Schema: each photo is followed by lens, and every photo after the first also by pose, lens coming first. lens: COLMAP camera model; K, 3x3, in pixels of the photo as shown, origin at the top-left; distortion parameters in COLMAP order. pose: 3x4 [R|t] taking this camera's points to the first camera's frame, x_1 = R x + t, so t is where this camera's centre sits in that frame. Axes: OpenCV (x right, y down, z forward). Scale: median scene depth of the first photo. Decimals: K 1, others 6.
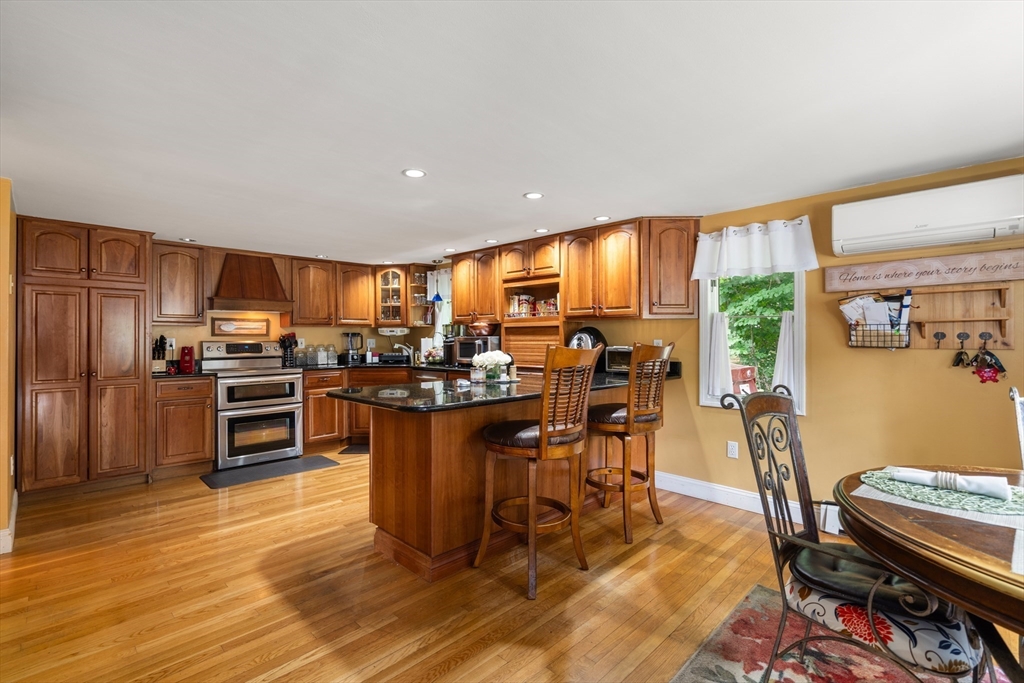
lens RADIAL K [[472.3, 0, 510.5], [0, 472.3, 339.3], [0, 0, 1]] dist [-0.005340, -0.000584]
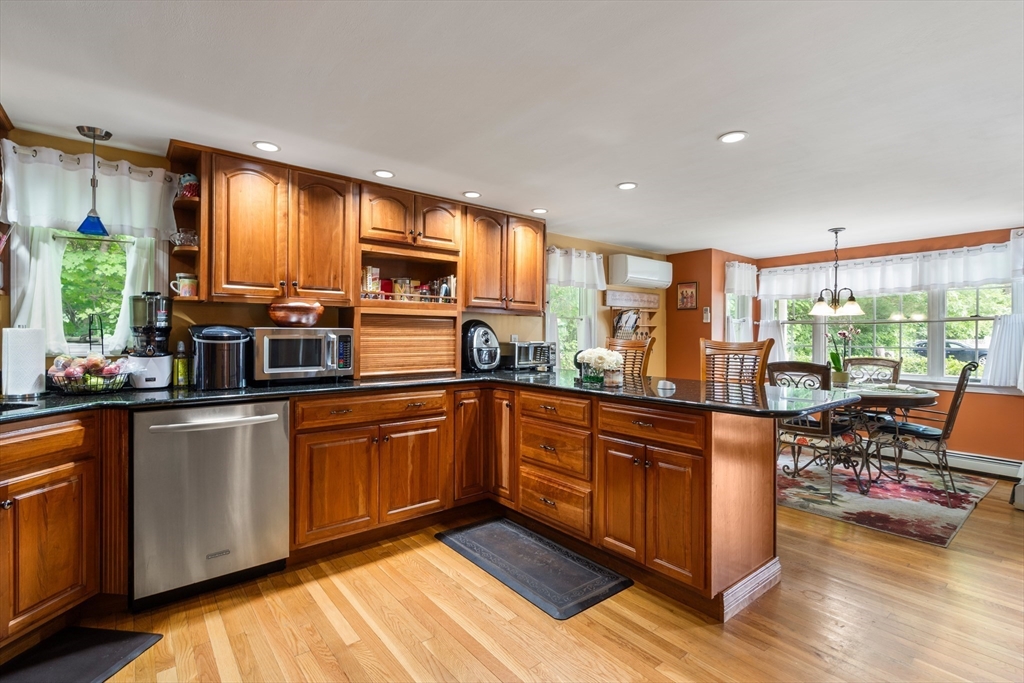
lens RADIAL K [[472.3, 0, 510.1], [0, 472.3, 337.9], [0, 0, 1]] dist [-0.005340, -0.000584]
pose [[0.106338, 0.001167, 0.994329, -0.662817], [0.000010, 0.999999, -0.001175, 0.007698], [-0.994330, 0.000135, 0.106338, 0.803808]]
